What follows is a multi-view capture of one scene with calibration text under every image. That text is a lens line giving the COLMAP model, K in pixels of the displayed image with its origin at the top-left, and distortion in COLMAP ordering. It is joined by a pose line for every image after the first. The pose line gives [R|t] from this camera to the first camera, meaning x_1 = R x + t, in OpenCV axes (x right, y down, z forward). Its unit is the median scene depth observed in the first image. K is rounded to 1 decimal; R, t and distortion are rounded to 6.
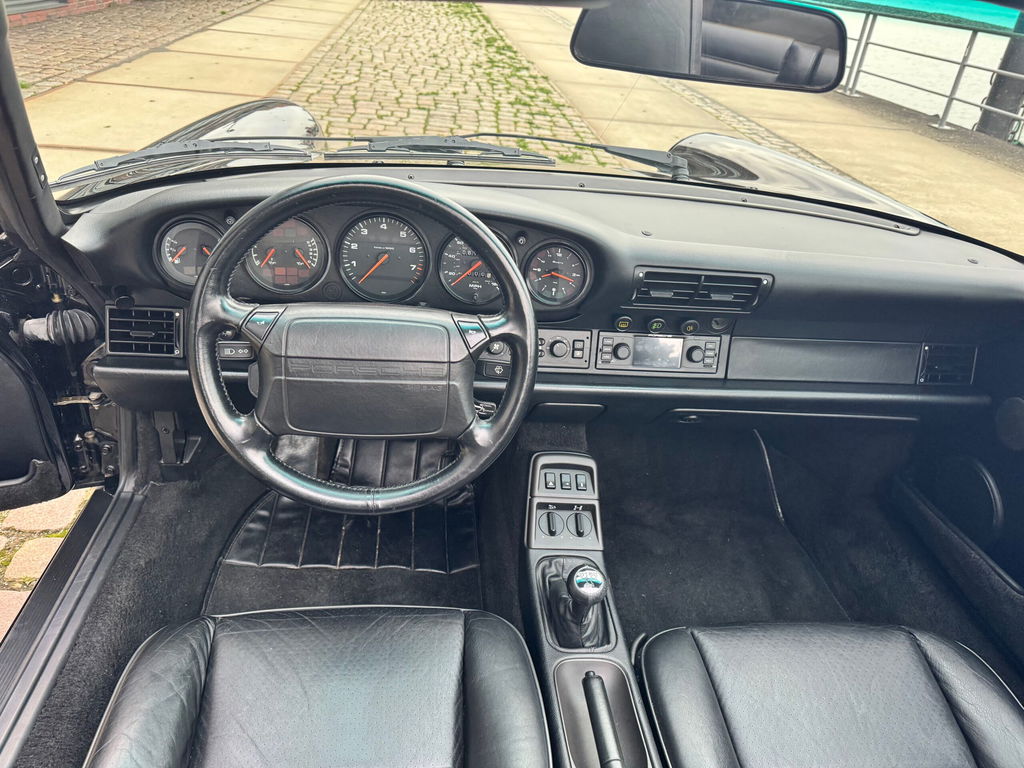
lens RADIAL K [[730.7, 0, 509.9], [0, 730.7, 389.9], [0, 0, 1]] dist [0.080222, -0.108127]
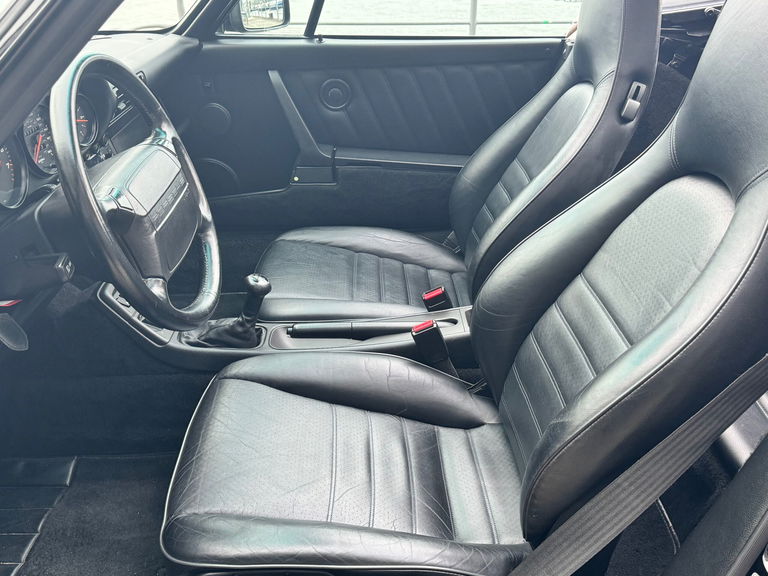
lens RADIAL K [[740.7, 0, 384.0], [0, 740.7, 288.0], [0, 0, 1]] dist [0.125142, -0.001211]
pose [[0.082525, -0.527921, 0.845274, -0.950844], [0.528501, 0.742262, 0.411987, -0.175274], [-0.844912, 0.412729, 0.340262, 0.237199]]
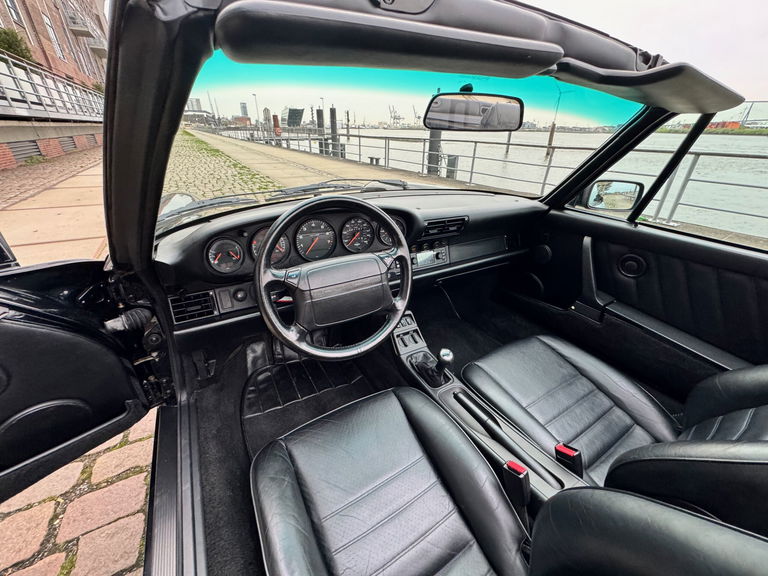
lens RADIAL K [[307.9, 0, 384.0], [0, 307.9, 288.0], [0, 0, 1]] dist [0.002917, 0.000383]
pose [[0.903007, -0.254493, 0.346138, -0.295221], [0.269348, 0.963028, 0.005373, -0.000476], [-0.334708, 0.088380, 0.938168, 0.111386]]
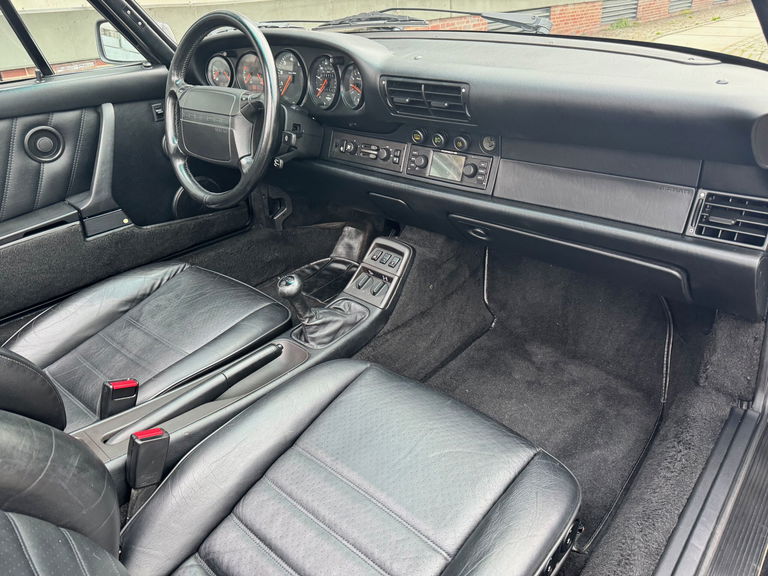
lens RADIAL K [[548.0, 0, 382.4], [0, 548.0, 292.4], [0, 0, 1]] dist [0.080222, -0.108127]
pose [[0.676288, 0.239644, -0.696567, 0.843924], [-0.280072, 0.958240, 0.057750, 0.134218], [0.681318, 0.156033, 0.715164, 0.280375]]
